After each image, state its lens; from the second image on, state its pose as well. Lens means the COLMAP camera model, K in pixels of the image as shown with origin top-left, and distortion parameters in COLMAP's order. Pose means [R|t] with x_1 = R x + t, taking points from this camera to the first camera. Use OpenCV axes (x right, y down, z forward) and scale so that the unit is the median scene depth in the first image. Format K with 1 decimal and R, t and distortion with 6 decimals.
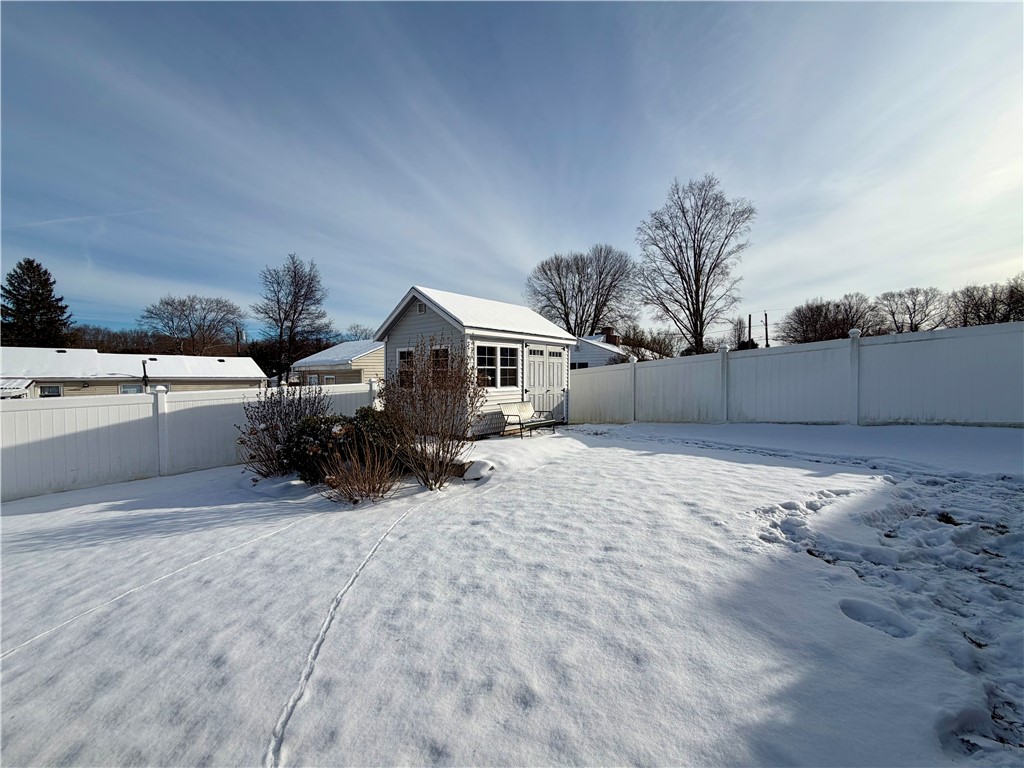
lens RADIAL K [[406.8, 0, 510.3], [0, 406.8, 377.3], [0, 0, 1]] dist [-0.002754, 0.000212]
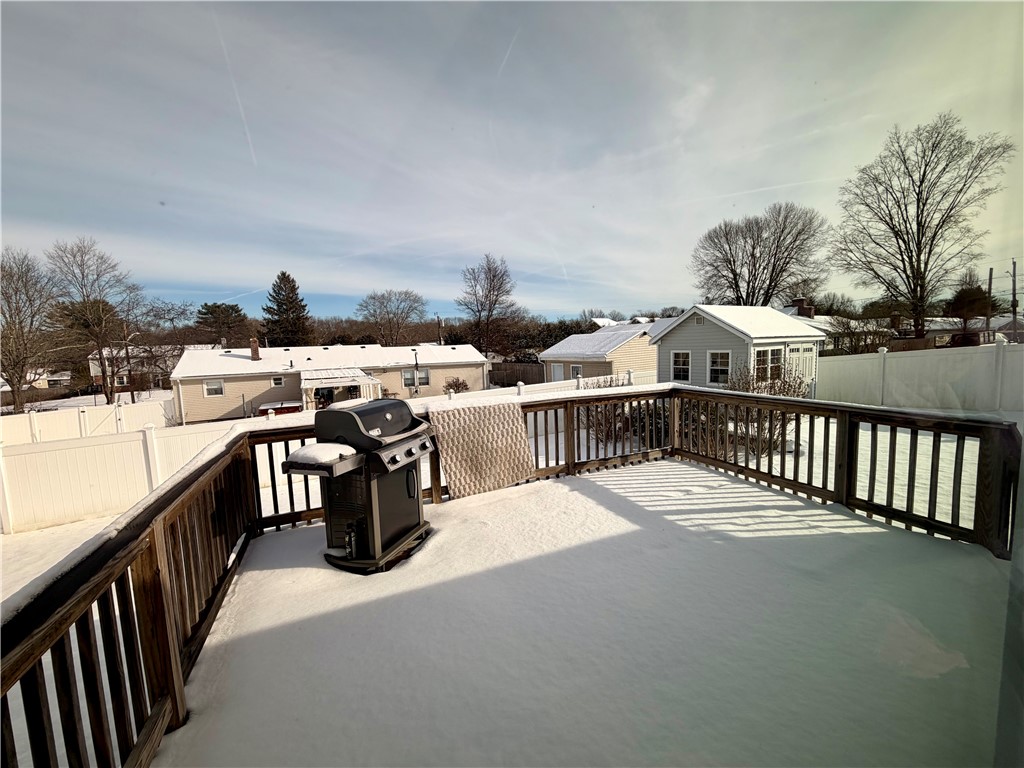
lens RADIAL K [[406.8, 0, 504.4], [0, 406.8, 377.6], [0, 0, 1]] dist [-0.002754, 0.000212]
pose [[0.949978, -0.006764, -0.312245, -0.188951], [0.031778, 0.996670, 0.075092, -0.048868], [0.310697, -0.081258, 0.947029, -0.211224]]
